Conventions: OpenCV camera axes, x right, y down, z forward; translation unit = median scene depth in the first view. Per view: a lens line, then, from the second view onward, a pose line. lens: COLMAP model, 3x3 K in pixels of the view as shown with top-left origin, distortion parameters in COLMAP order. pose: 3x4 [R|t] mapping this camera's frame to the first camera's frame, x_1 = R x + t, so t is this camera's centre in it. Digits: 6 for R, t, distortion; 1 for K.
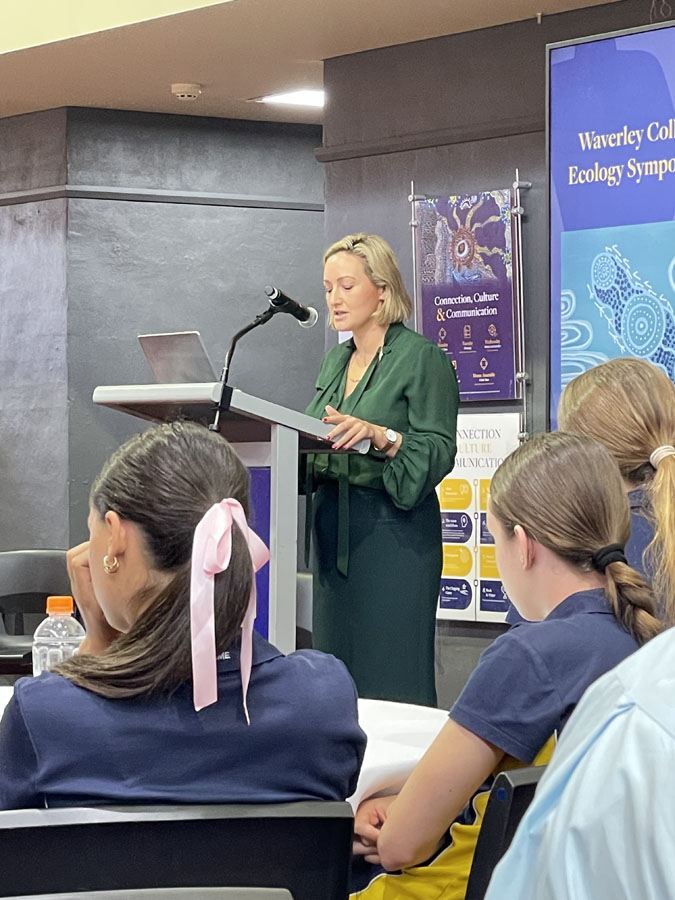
lens RADIAL K [[3009.7, 0, 337.5], [0, 3009.7, 450.7], [0, 0, 1]] dist [0.170483, 0.000000]
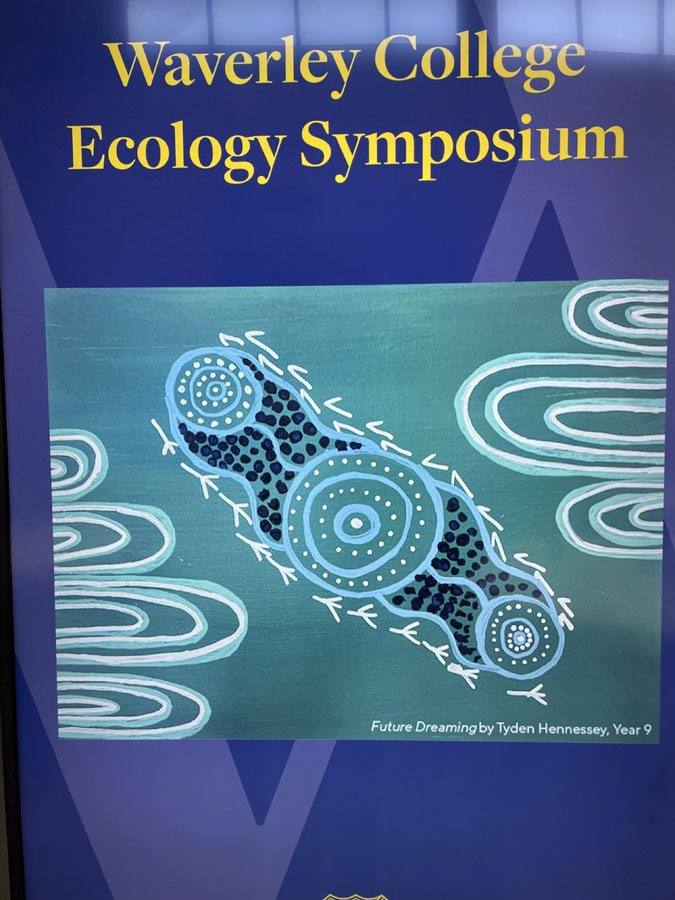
lens RADIAL K [[682.3, 0, 338.2], [0, 682.3, 450.5], [0, 0, 1]] dist [0.041011, -0.009687]
pose [[0.573689, -0.060661, 0.816824, 0.019768], [0.009541, 0.997681, 0.067391, -0.057481], [-0.819017, -0.030868, 0.572938, 0.930092]]
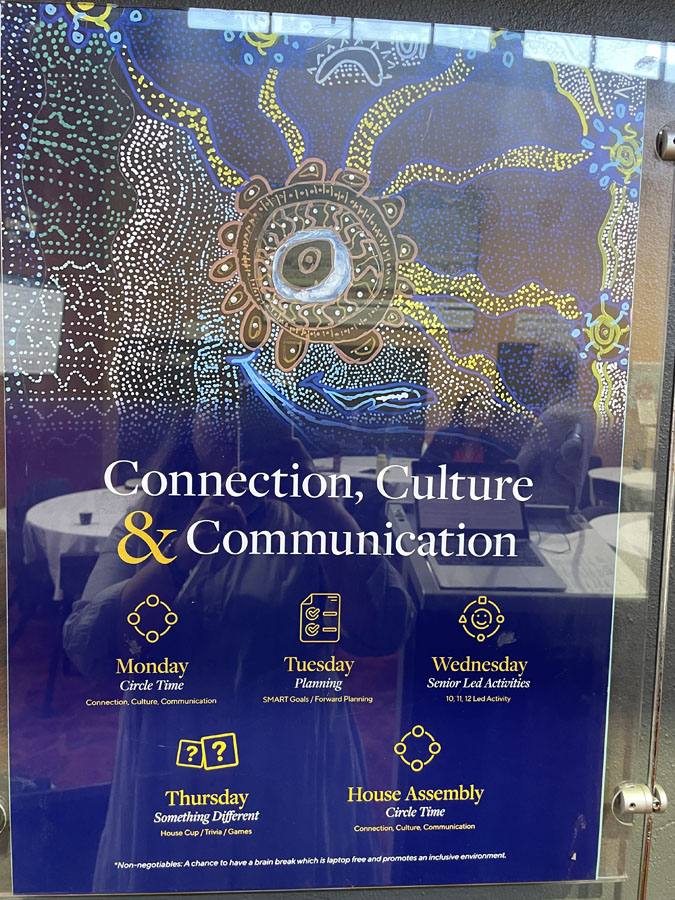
lens RADIAL K [[682.3, 0, 336.1], [0, 682.3, 451.4], [0, 0, 1]] dist [0.041011, -0.009687]
pose [[0.526142, -0.028619, 0.849915, -0.003088], [-0.038687, 0.997593, 0.057540, -0.069945], [-0.849516, -0.063155, 0.523769, 1.212896]]
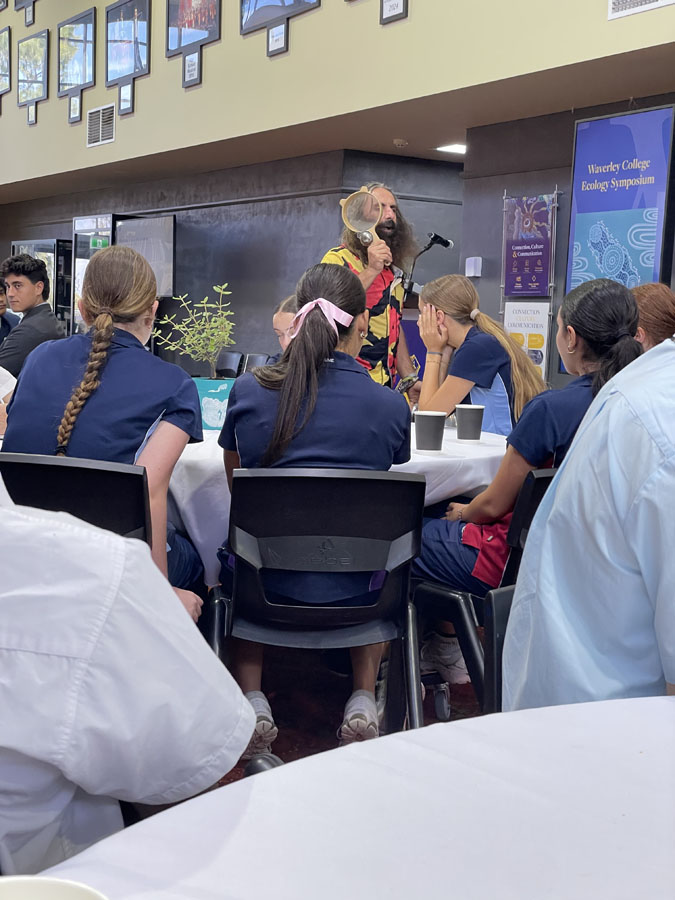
lens RADIAL K [[1352.7, 0, 332.3], [0, 1352.7, 447.4], [0, 0, 1]] dist [0.142943, 0.000000]
pose [[0.994186, 0.056087, -0.091918, 0.002951], [-0.047283, 0.994324, 0.095312, 0.005623], [0.096742, -0.090411, 0.991195, 0.041392]]
